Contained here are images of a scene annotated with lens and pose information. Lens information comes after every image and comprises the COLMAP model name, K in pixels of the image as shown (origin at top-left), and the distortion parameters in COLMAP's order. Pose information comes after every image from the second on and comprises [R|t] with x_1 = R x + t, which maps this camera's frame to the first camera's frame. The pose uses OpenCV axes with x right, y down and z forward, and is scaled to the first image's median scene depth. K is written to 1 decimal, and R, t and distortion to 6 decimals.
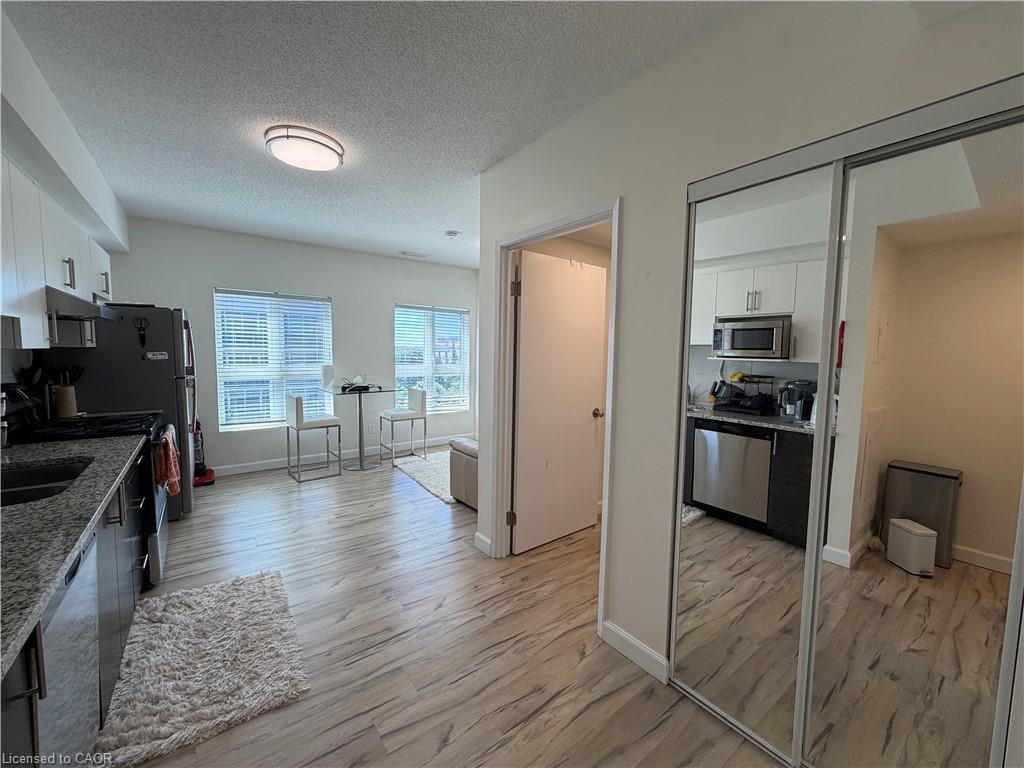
lens RADIAL K [[408.3, 0, 507.3], [0, 408.3, 383.0], [0, 0, 1]] dist [0.000467, -0.000214]
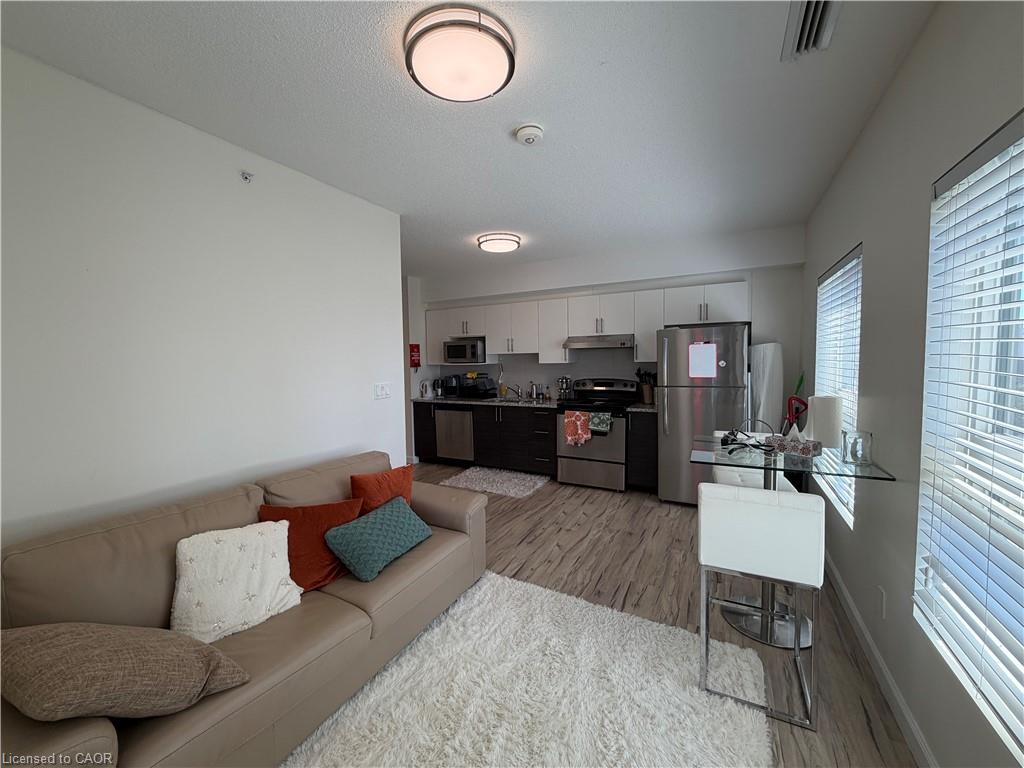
lens RADIAL K [[408.3, 0, 507.3], [0, 408.3, 383.0], [0, 0, 1]] dist [0.000467, -0.000214]
pose [[-0.909005, 0.022084, -0.416200, 0.092626], [-0.032180, 0.991896, 0.122913, -0.112889], [0.415541, 0.125122, -0.900927, 1.354716]]
